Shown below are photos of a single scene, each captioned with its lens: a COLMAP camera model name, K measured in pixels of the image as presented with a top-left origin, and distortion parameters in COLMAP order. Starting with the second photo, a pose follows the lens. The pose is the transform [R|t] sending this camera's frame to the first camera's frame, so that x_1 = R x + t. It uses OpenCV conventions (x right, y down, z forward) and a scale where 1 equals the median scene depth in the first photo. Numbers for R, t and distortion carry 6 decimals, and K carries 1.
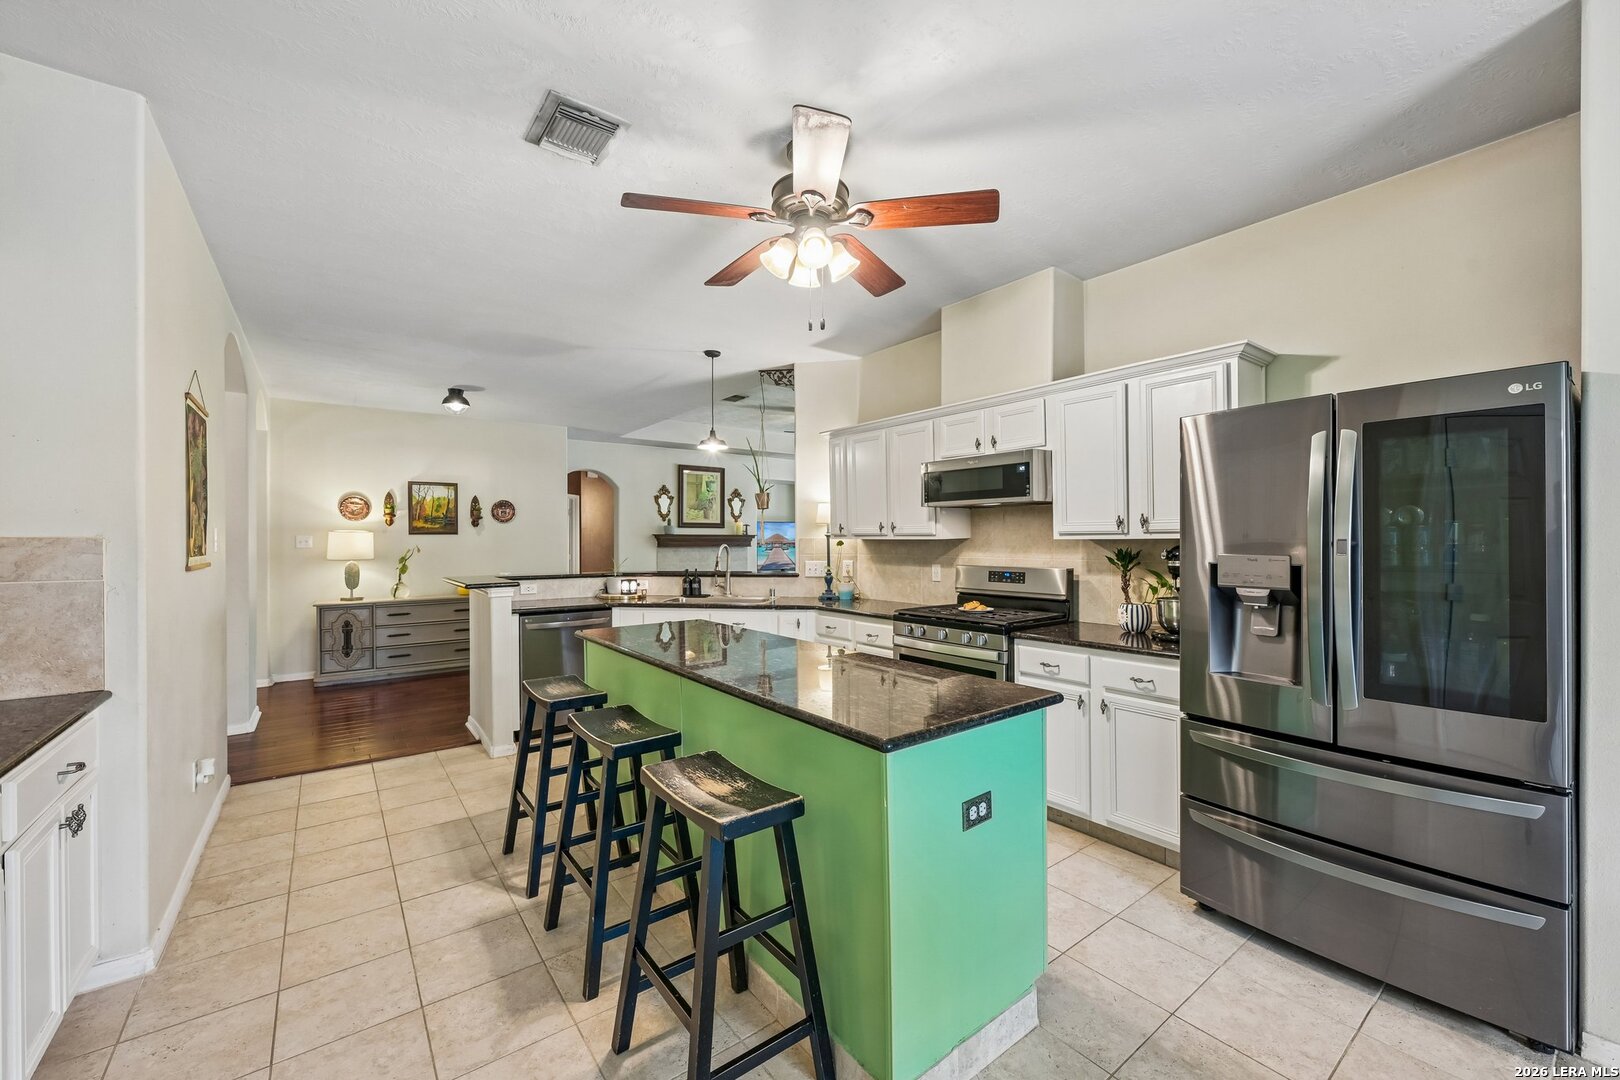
lens RADIAL K [[640.8, 0, 810.1], [0, 640.8, 543.3], [0, 0, 1]] dist [-0.001416, 0.000376]
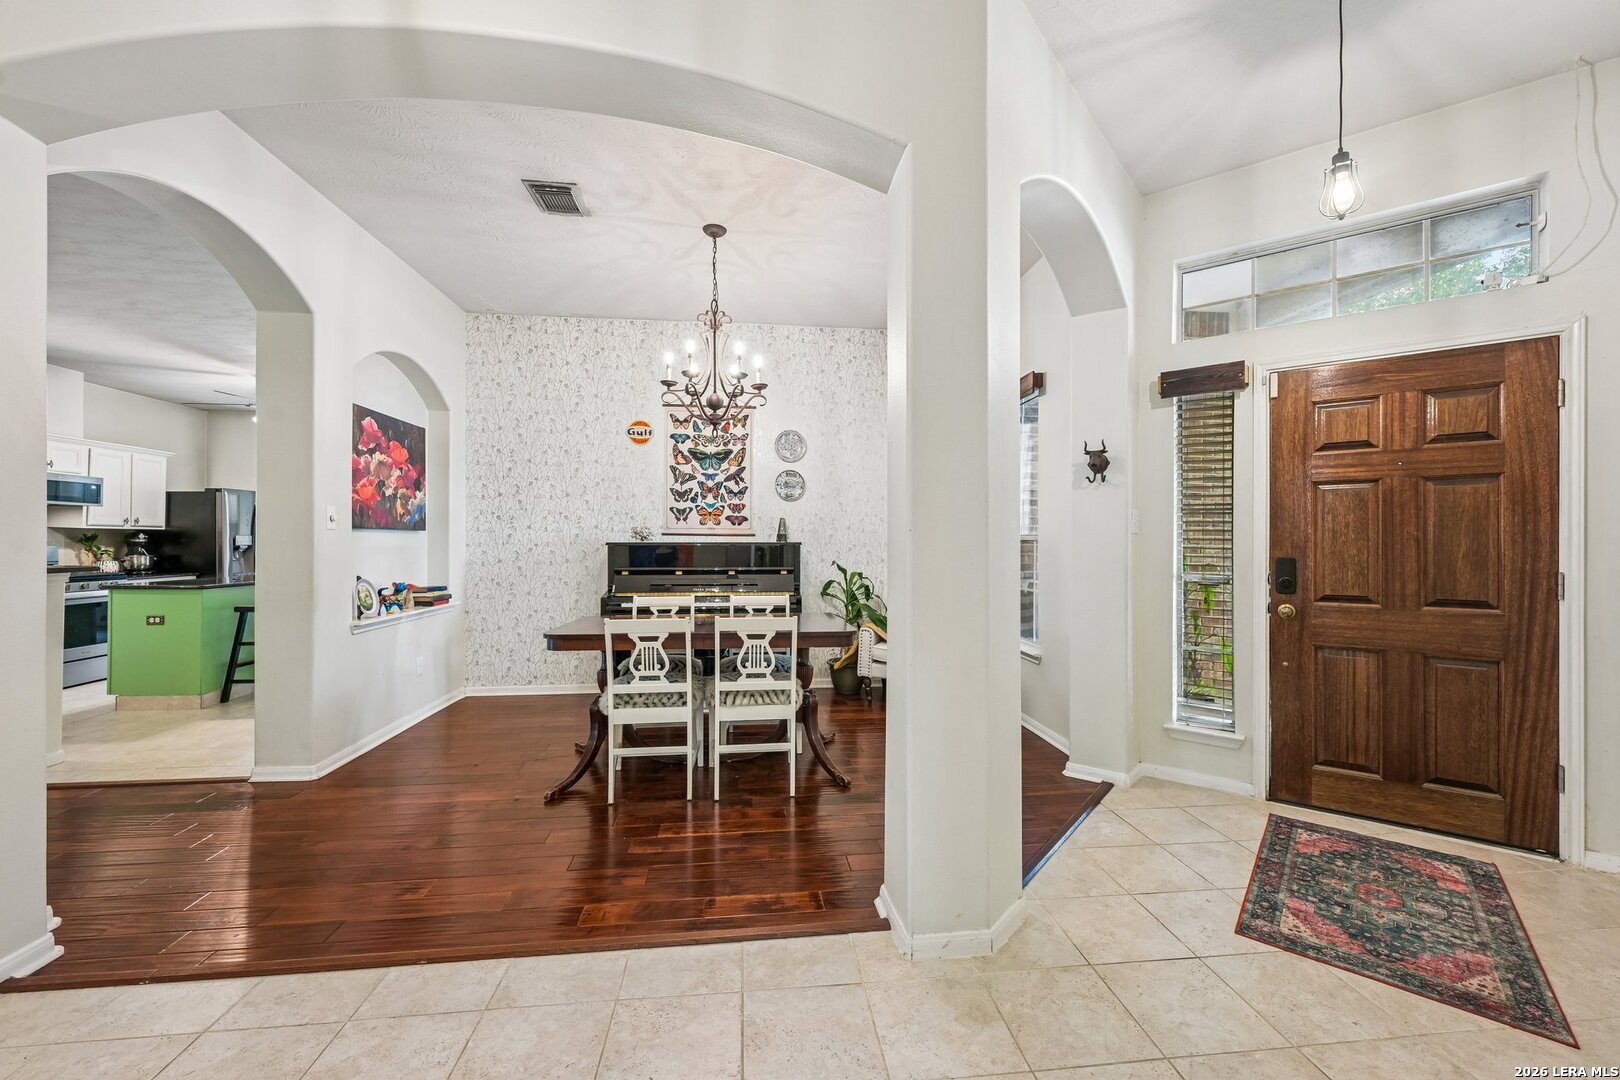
lens RADIAL K [[640.8, 0, 813.7], [0, 640.8, 538.2], [0, 0, 1]] dist [-0.001416, 0.000376]
pose [[-0.860194, 0.004871, 0.509944, -1.202428], [0.003460, 0.999987, -0.003715, 0.018928], [-0.509956, -0.001431, -0.860200, 0.799626]]
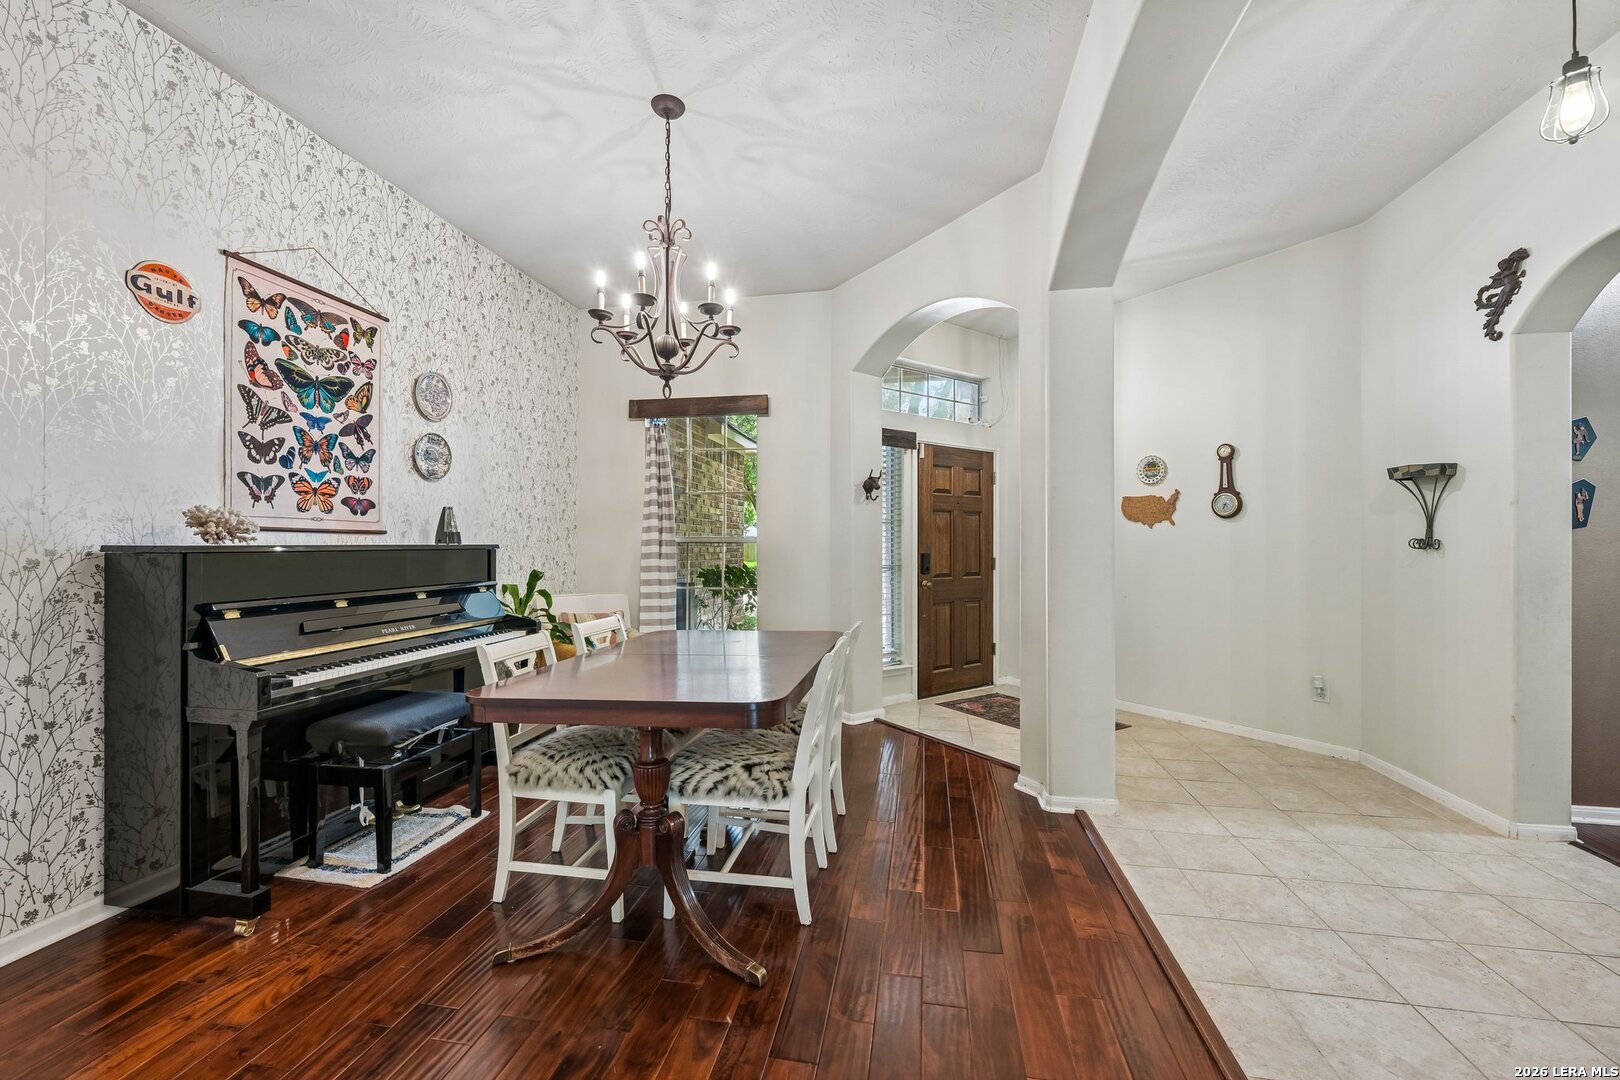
lens RADIAL K [[640.8, 0, 812.5], [0, 640.8, 540.0], [0, 0, 1]] dist [-0.001416, 0.000376]
pose [[-0.737442, -0.001492, -0.675408, -0.598538], [0.000208, 0.999997, -0.002436, 0.018505], [0.675410, -0.001936, -0.737440, 0.710478]]
